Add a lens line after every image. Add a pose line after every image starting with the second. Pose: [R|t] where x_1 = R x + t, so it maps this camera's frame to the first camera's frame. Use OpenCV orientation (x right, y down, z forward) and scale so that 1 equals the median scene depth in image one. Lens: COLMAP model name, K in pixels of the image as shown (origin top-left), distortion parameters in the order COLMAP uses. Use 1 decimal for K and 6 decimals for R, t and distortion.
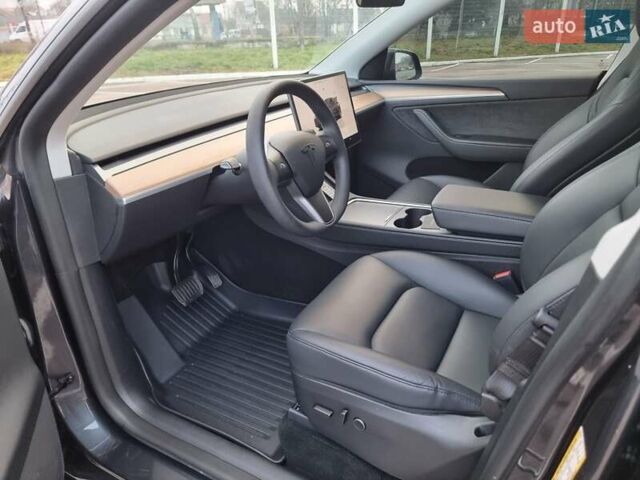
lens RADIAL K [[443.6, 0, 322.2], [0, 443.6, 241.0], [0, 0, 1]] dist [0.066640, -0.055630]
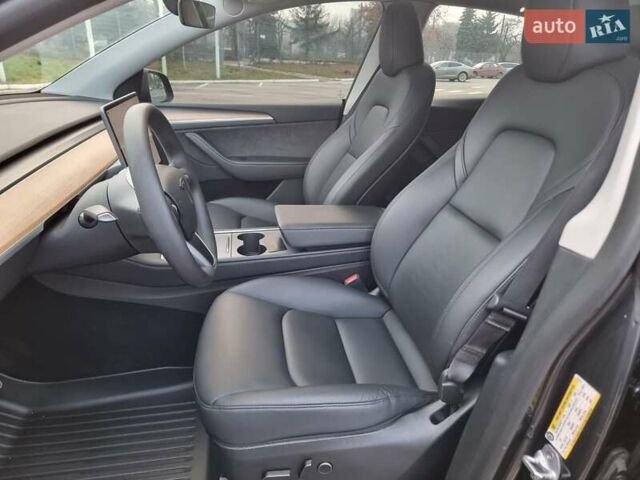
lens RADIAL K [[443.6, 0, 320.3], [0, 443.6, 235.8], [0, 0, 1]] dist [0.066640, -0.055630]
pose [[0.784319, -0.168260, 0.597103, -0.282447], [0.199529, 0.979792, 0.014009, -0.056778], [-0.587394, 0.108152, 0.802042, 0.140440]]
